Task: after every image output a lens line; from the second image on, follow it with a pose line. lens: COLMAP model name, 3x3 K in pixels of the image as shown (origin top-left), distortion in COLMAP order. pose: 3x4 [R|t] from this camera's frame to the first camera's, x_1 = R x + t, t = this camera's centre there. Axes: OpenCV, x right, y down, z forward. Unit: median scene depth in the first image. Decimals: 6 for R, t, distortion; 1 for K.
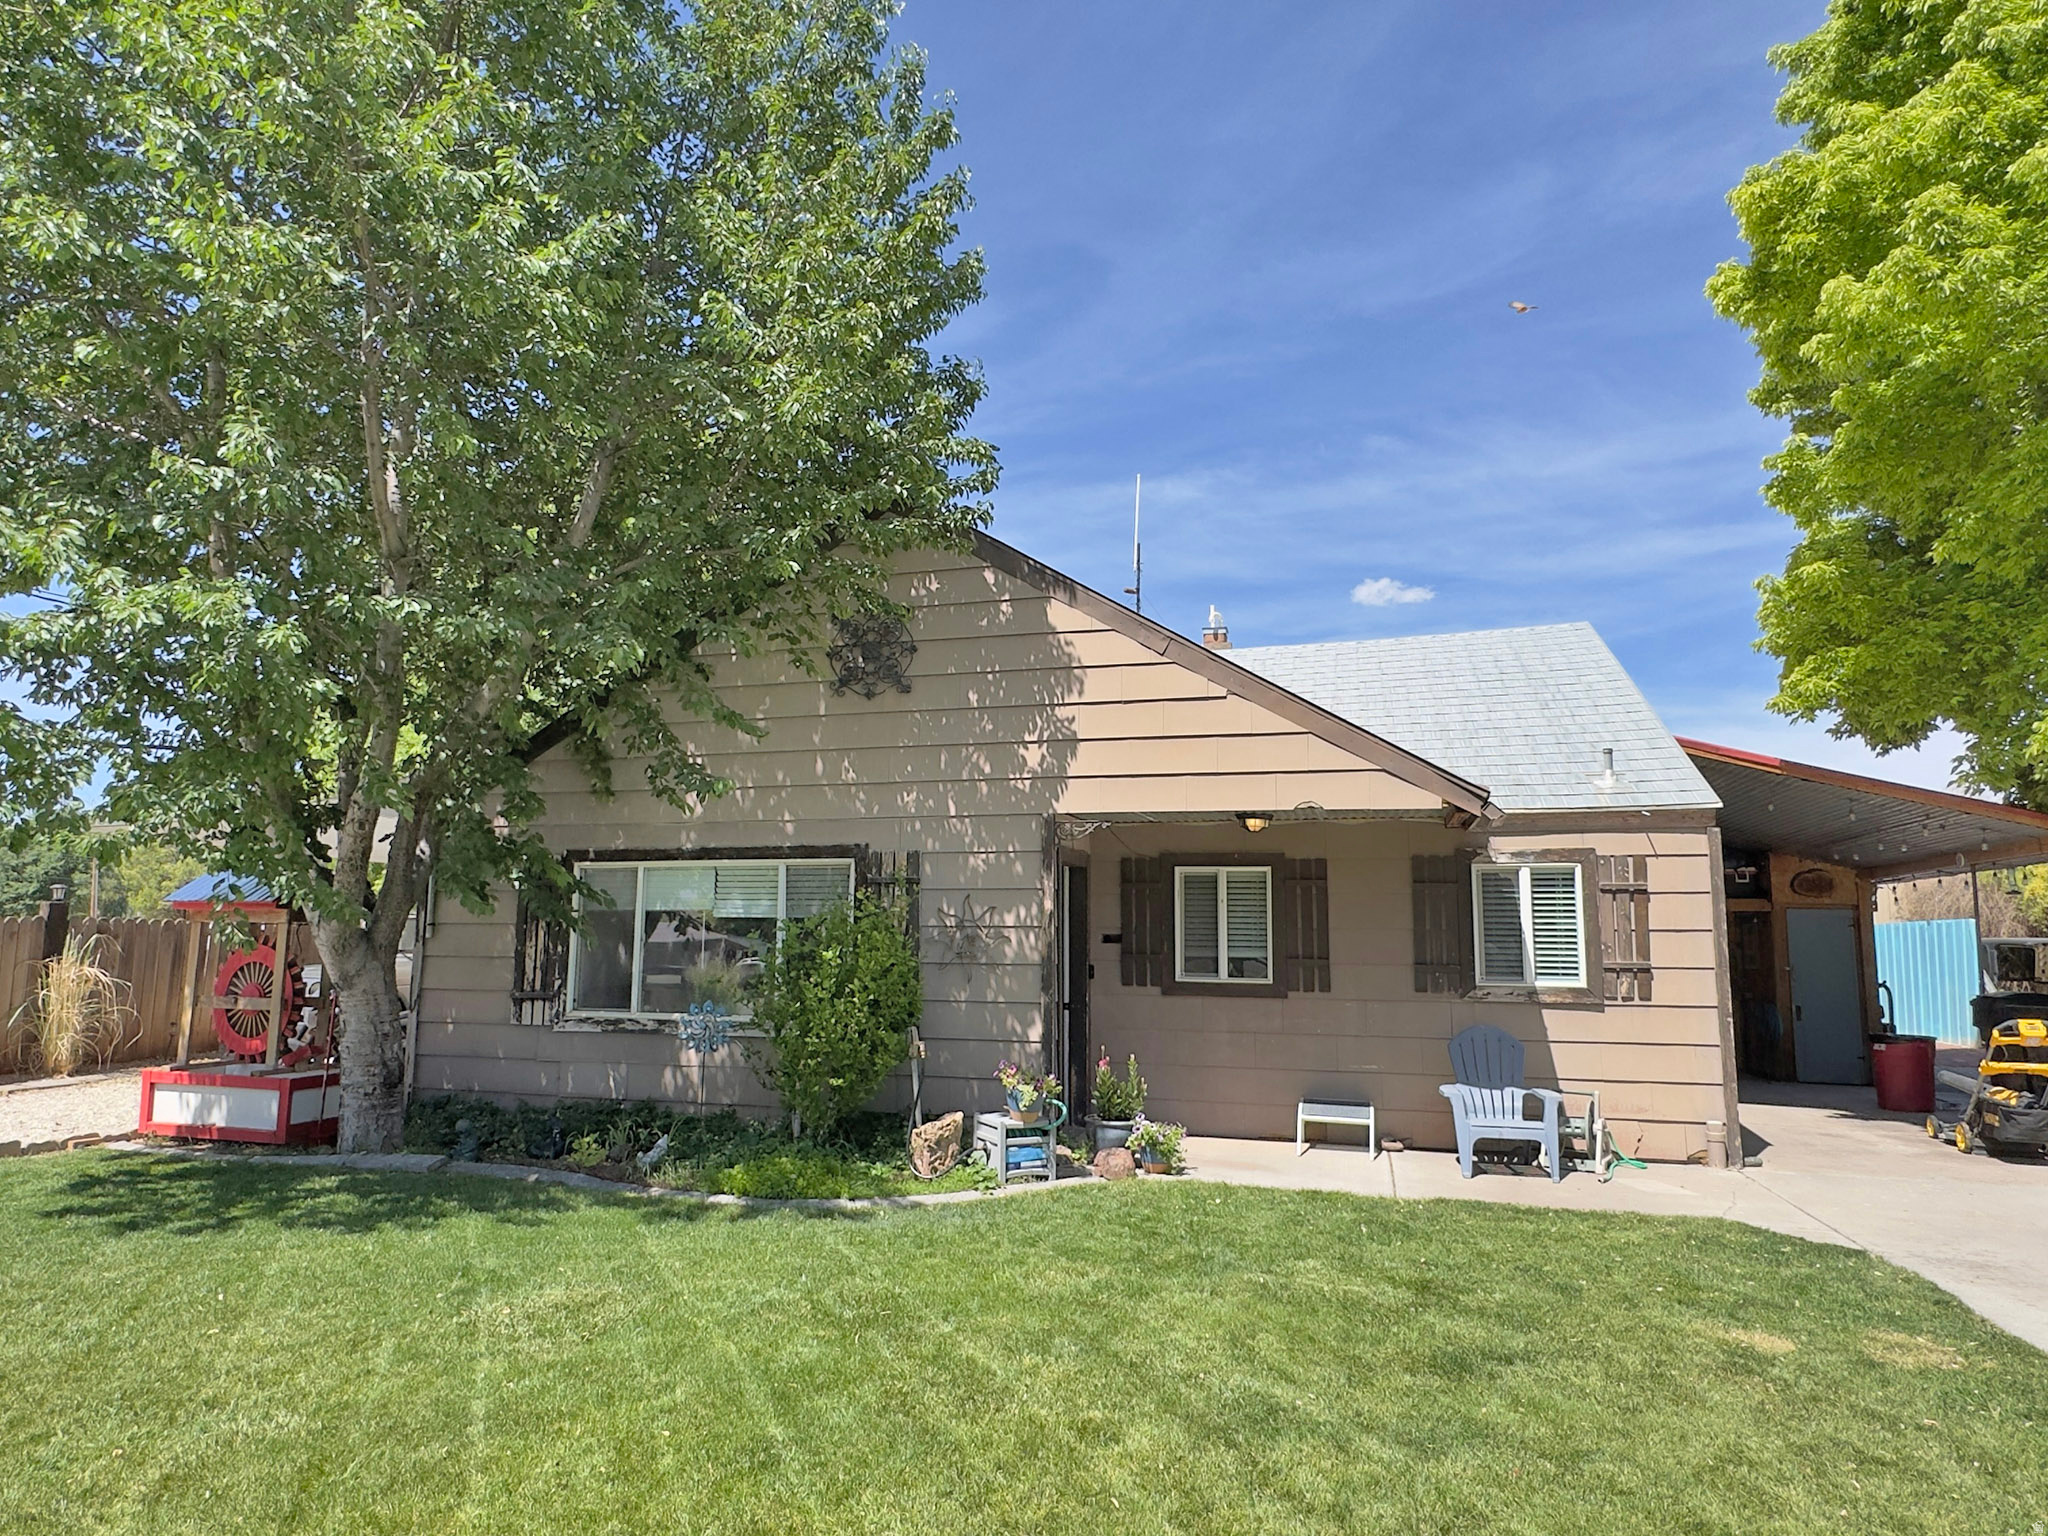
lens RADIAL K [[1260.8, 0, 924.6], [0, 1260.8, 844.9], [0, 0, 1]] dist [-0.002846, 0.002286]
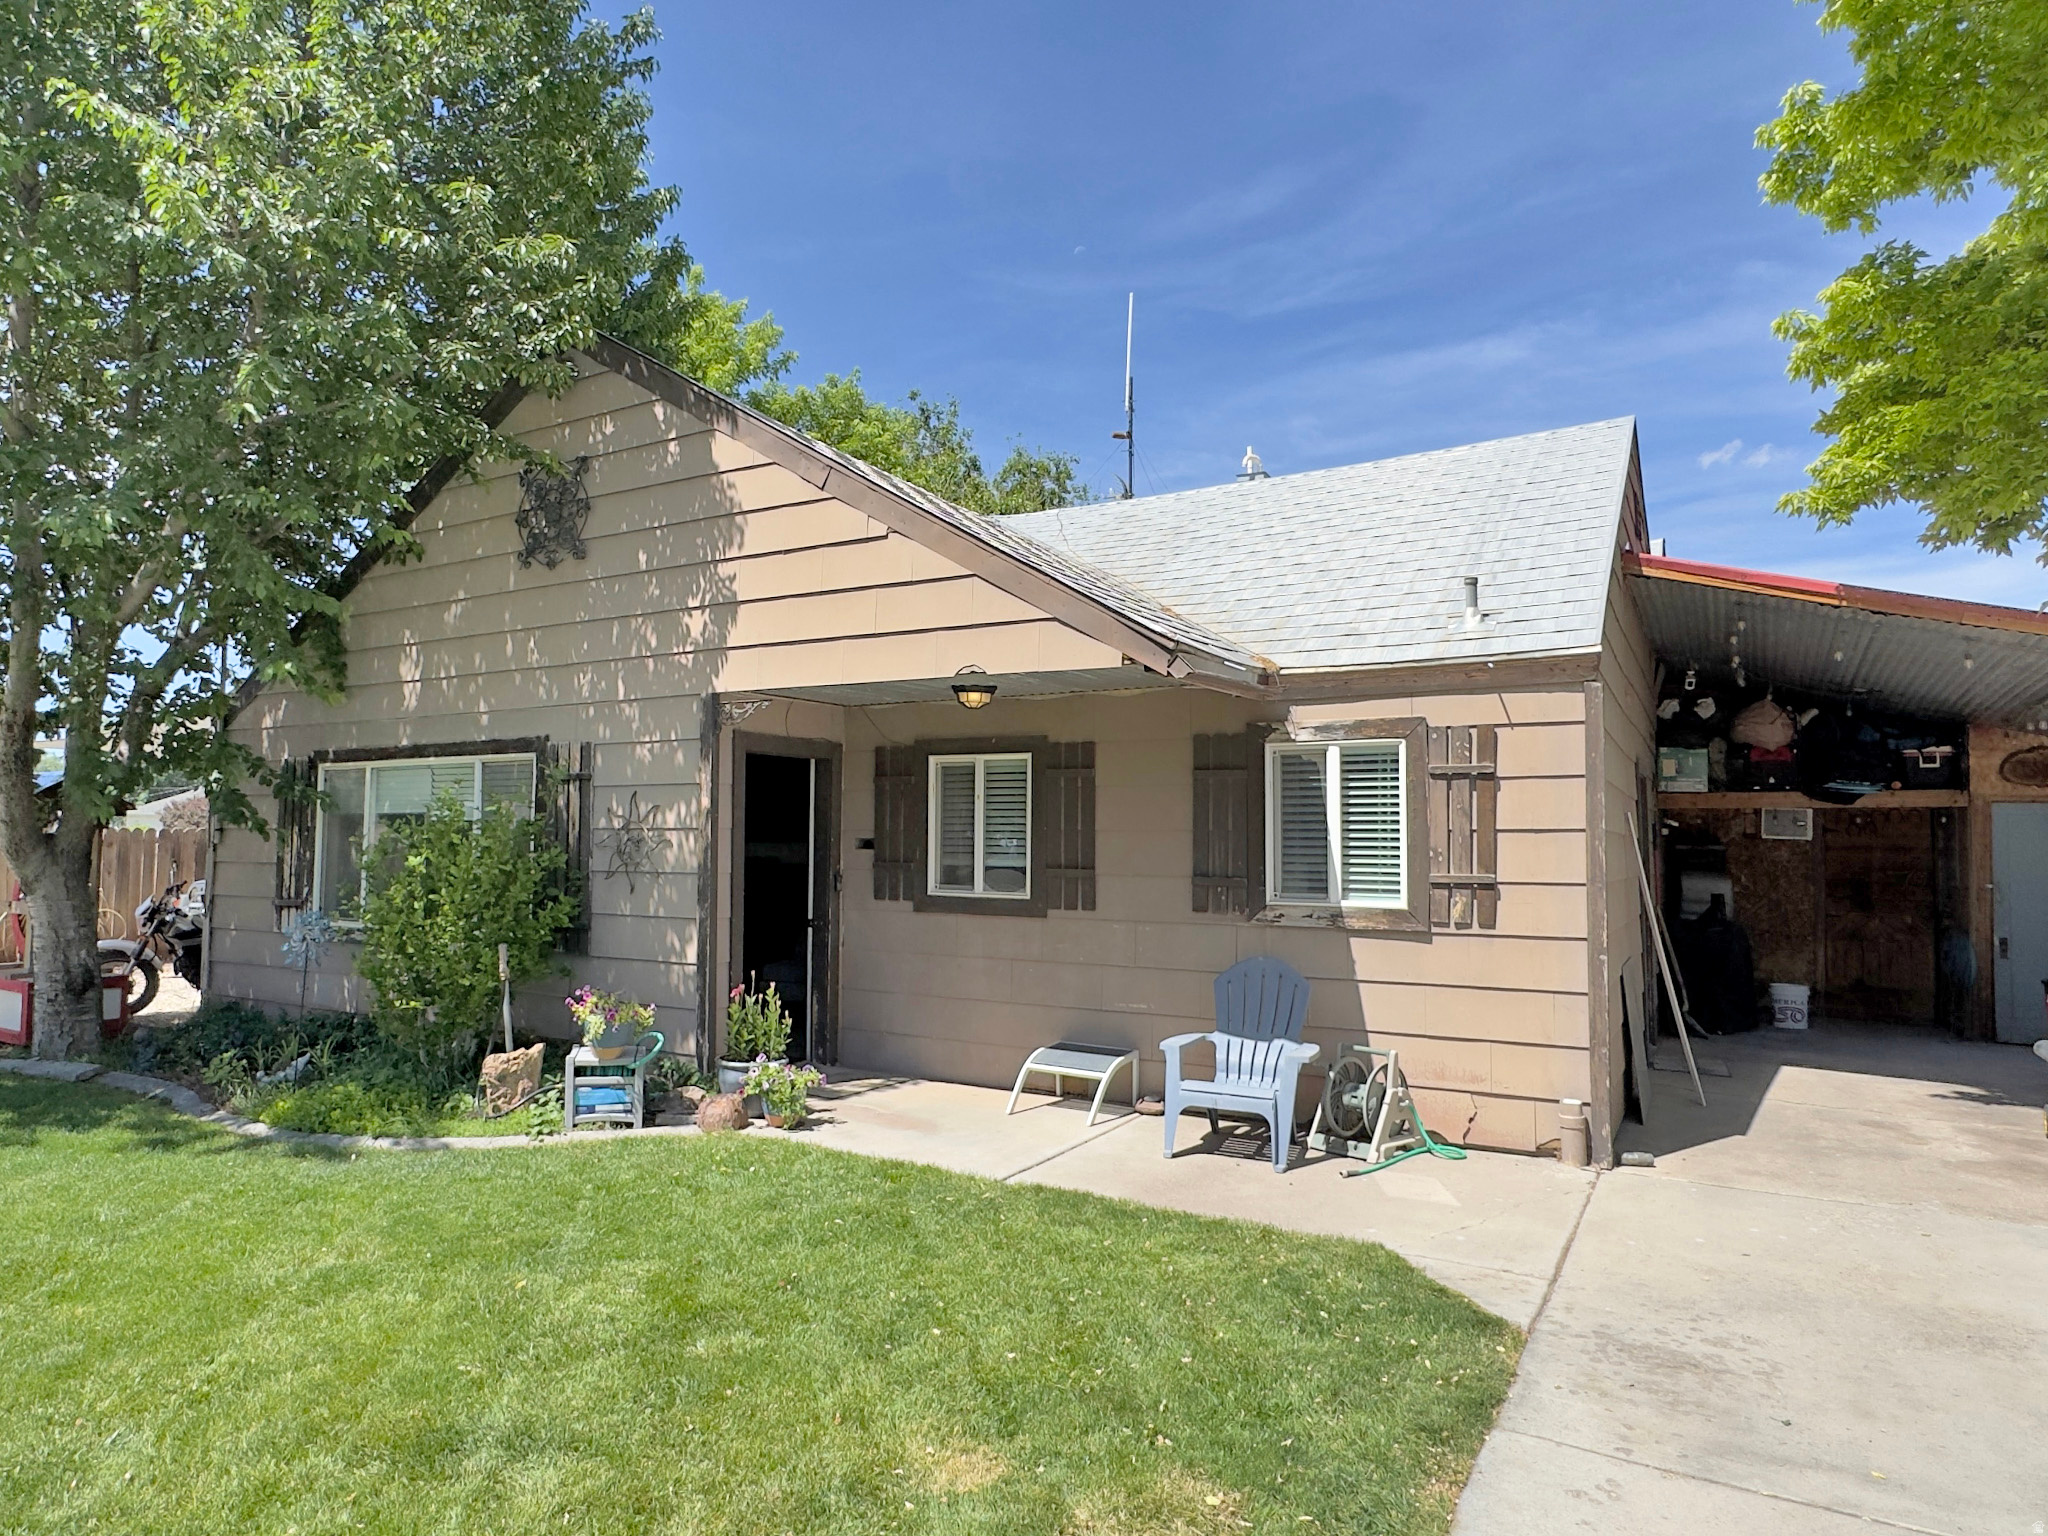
lens RADIAL K [[1260.8, 0, 924.6], [0, 1260.8, 844.9], [0, 0, 1]] dist [-0.002846, 0.002286]
pose [[0.963013, -0.000567, -0.269455, 0.451353], [0.019580, 0.997502, 0.067877, 0.020998], [0.268743, -0.070643, 0.960618, 0.225522]]
